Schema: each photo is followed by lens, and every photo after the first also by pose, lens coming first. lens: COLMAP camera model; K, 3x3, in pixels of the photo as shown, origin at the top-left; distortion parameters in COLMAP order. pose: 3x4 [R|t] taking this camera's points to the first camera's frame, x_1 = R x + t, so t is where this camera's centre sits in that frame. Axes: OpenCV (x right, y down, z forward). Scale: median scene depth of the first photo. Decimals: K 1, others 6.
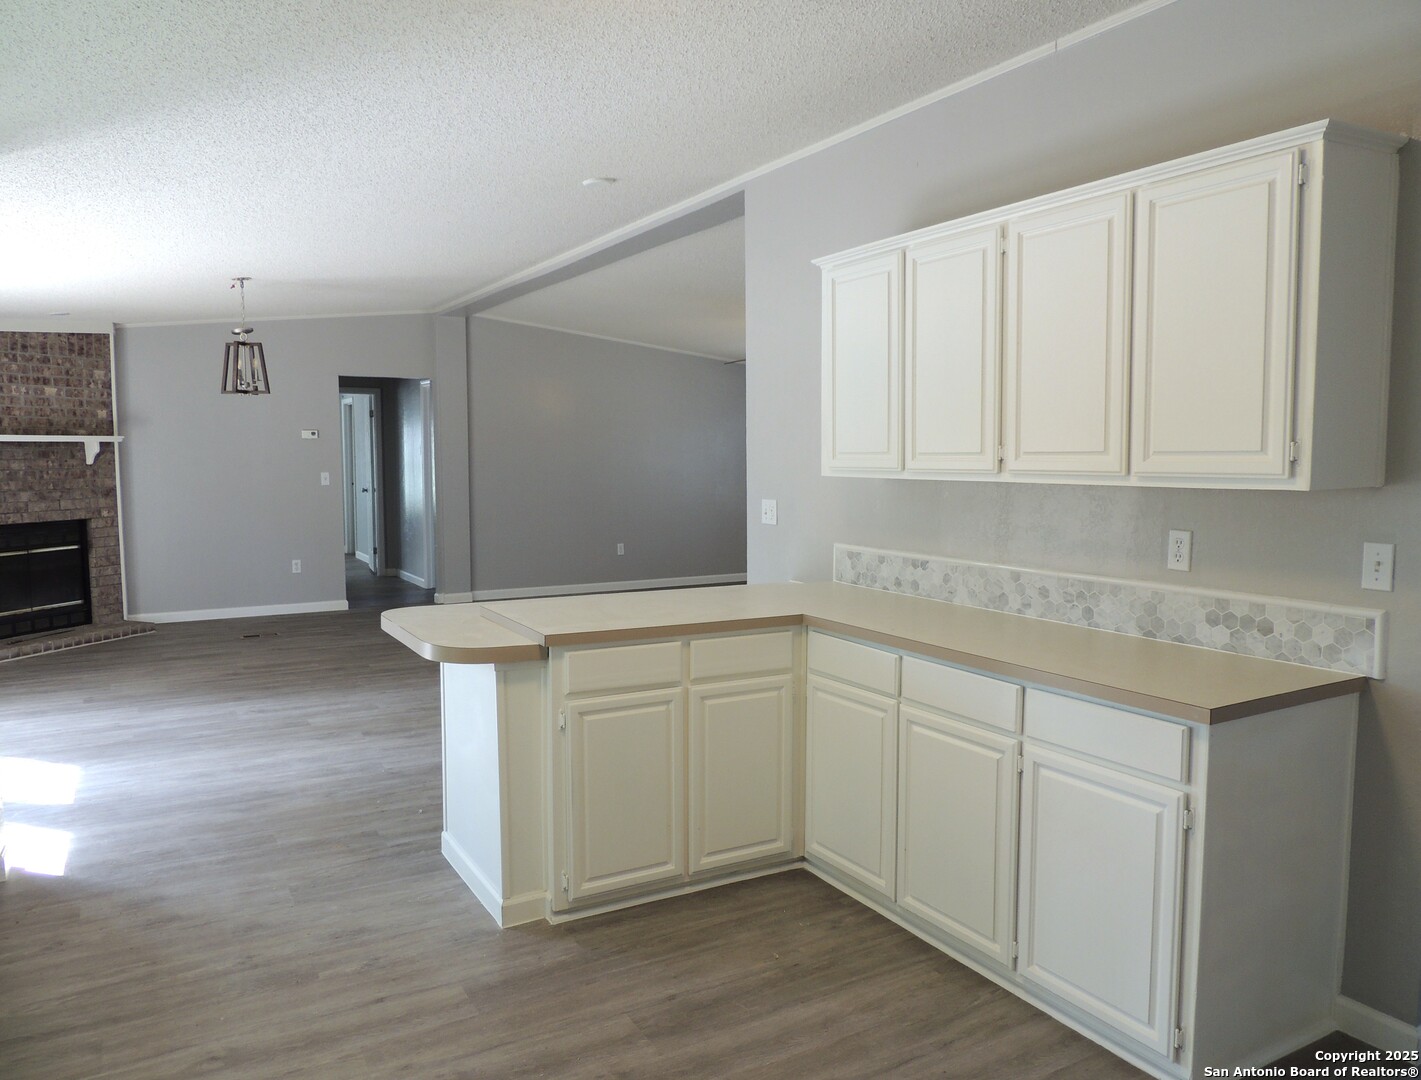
lens RADIAL K [[1042.1, 0, 710.5], [0, 1042.1, 540.0], [0, 0, 1]] dist [0.001247, 0.000684]
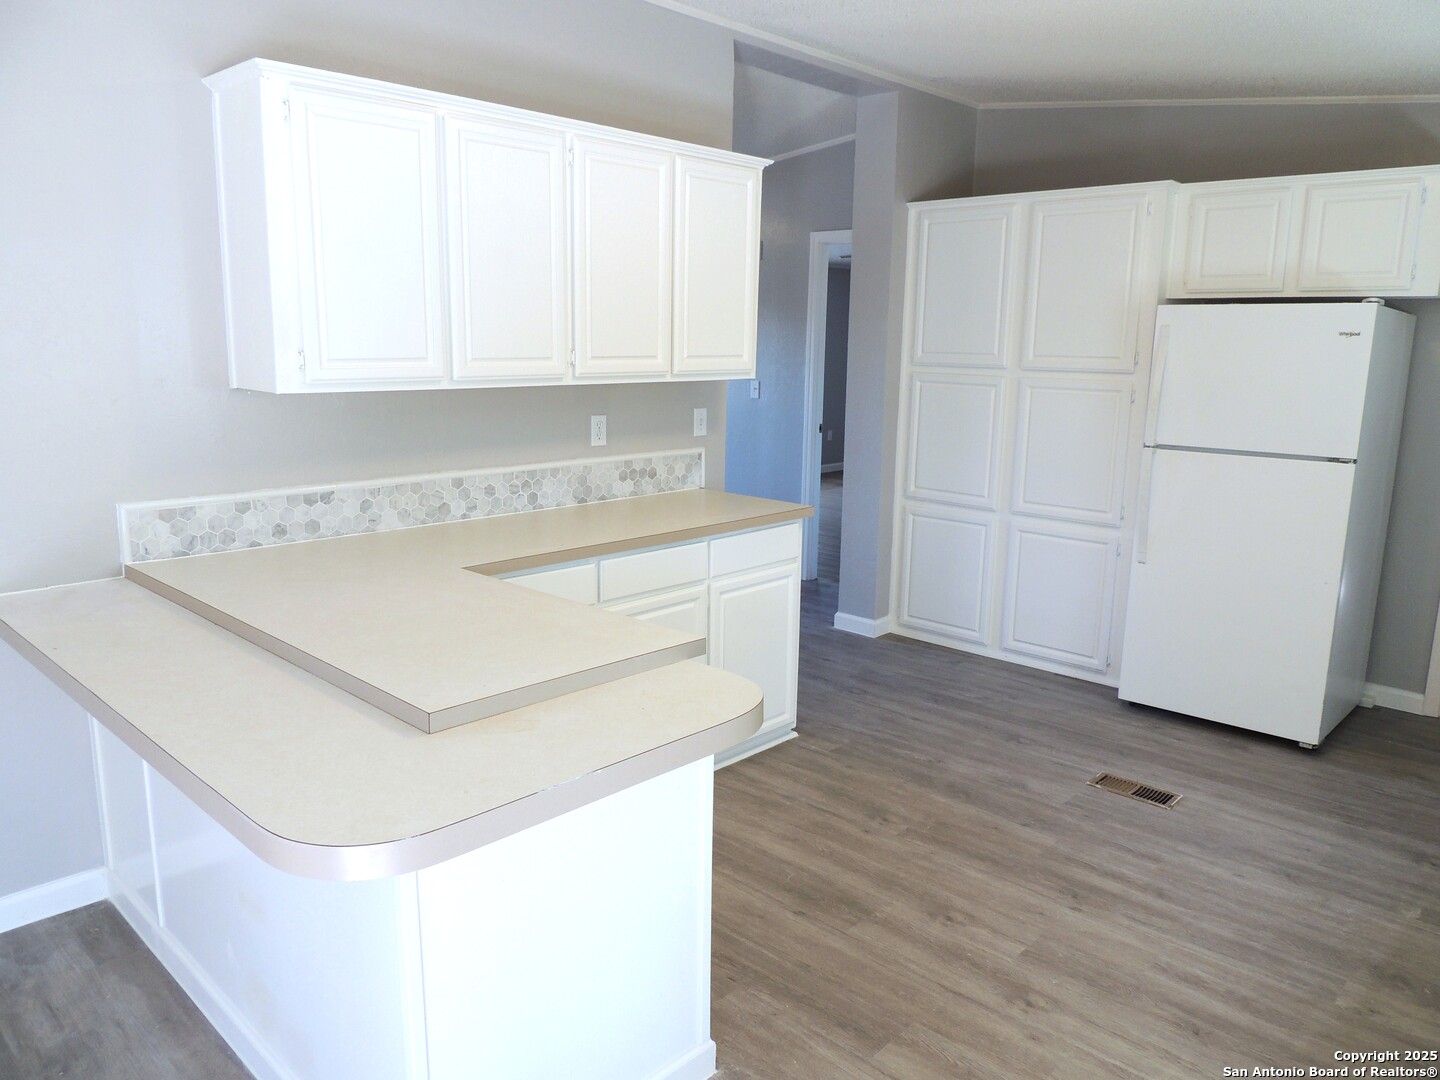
lens RADIAL K [[1032.3, 0, 720.0], [0, 1032.3, 540.0], [0, 0, 1]] dist [-0.003389, -0.000923]
pose [[-0.285134, -0.184442, 0.940574, -1.108050], [0.070681, 0.974593, 0.212540, -0.160064], [-0.955878, 0.127083, -0.264853, 1.619635]]
